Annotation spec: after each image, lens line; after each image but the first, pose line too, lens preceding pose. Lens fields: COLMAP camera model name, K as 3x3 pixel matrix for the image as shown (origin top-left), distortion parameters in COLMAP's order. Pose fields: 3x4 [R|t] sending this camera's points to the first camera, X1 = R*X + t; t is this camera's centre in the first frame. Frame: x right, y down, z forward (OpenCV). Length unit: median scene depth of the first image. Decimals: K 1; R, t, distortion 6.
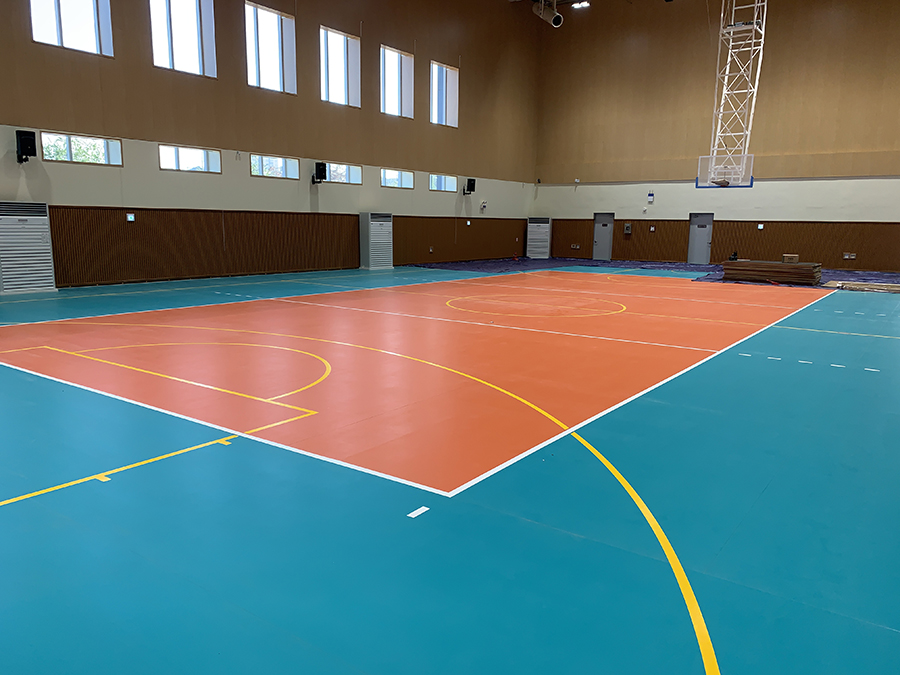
lens RADIAL K [[680.5, 0, 450.0], [0, 680.5, 337.5], [0, 0, 1]] dist [0.003372, 0.000573]
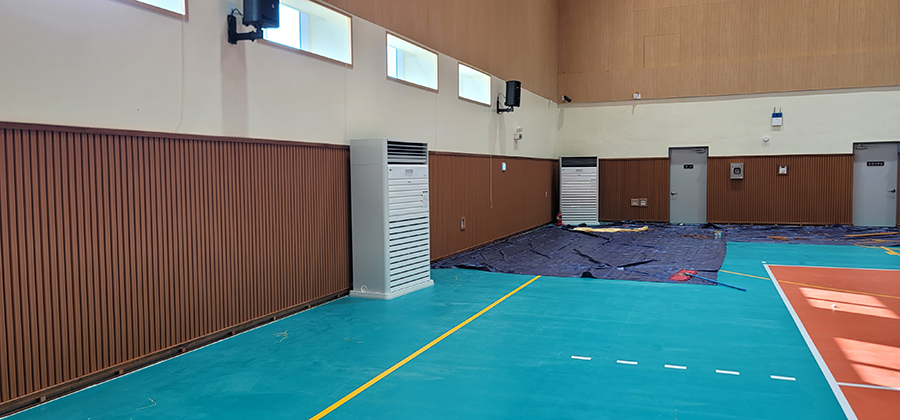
lens RADIAL K [[678.1, 0, 450.0], [0, 678.1, 210.0], [0, 0, 1]] dist [0.001836, 0.002400]
pose [[0.974899, -0.036531, 0.219628, -0.121829], [0.060772, 0.992650, -0.104653, -0.079814], [-0.214191, 0.115373, 0.969954, 0.484679]]
